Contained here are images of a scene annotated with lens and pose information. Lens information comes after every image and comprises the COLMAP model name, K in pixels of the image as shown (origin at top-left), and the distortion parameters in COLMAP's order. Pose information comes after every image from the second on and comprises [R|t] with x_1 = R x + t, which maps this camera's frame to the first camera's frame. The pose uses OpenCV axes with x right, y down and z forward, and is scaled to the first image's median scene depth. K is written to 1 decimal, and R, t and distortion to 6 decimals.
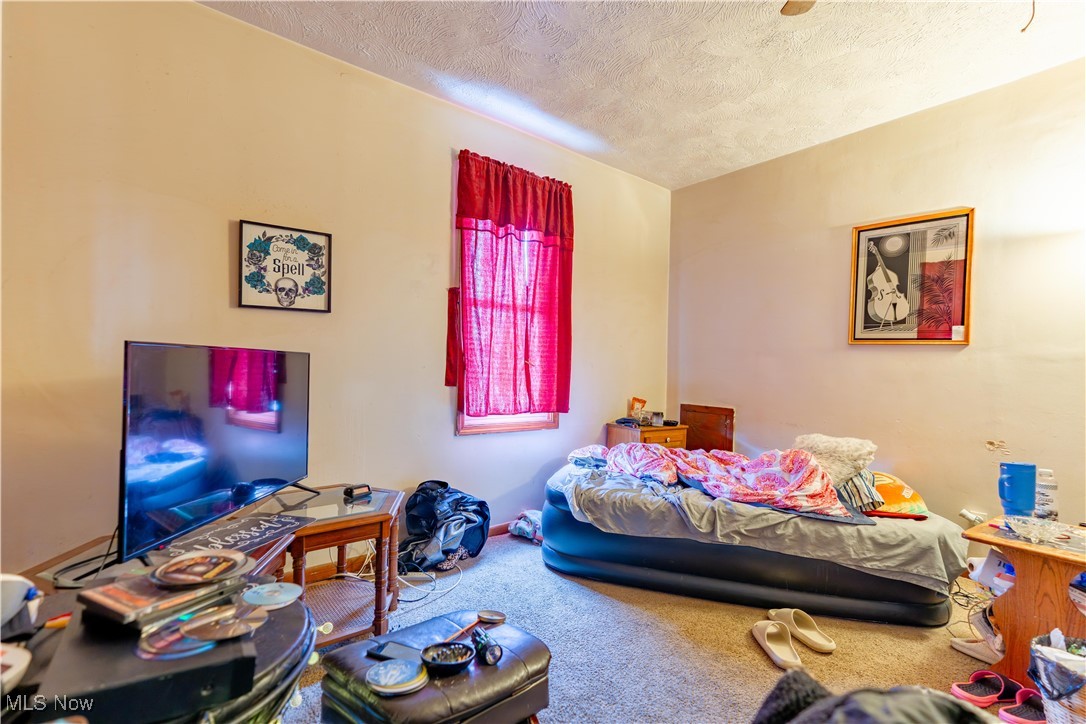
lens RADIAL K [[489.9, 0, 543.0], [0, 489.9, 362.0], [0, 0, 1]] dist [-0.000147, -0.000163]
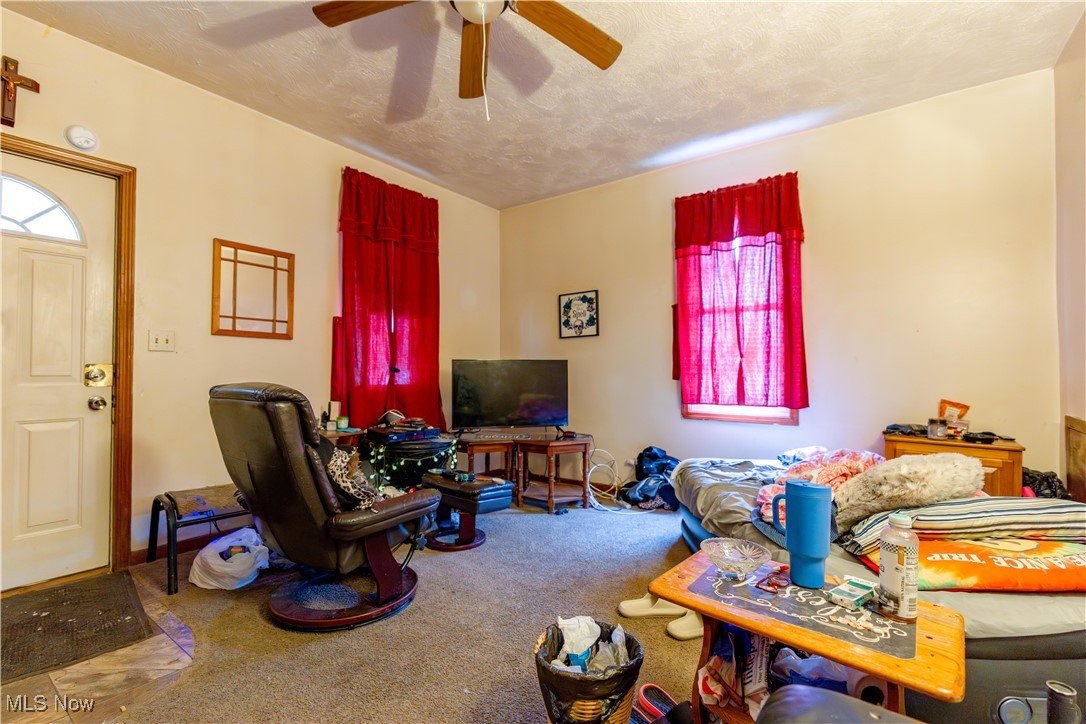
lens RADIAL K [[489.9, 0, 543.0], [0, 489.9, 362.0], [0, 0, 1]] dist [-0.000147, -0.000163]
pose [[0.257102, -0.037267, -0.965666, 1.172692], [0.019198, 0.999256, -0.033452, 0.045637], [0.966194, -0.009938, 0.257626, 0.375048]]
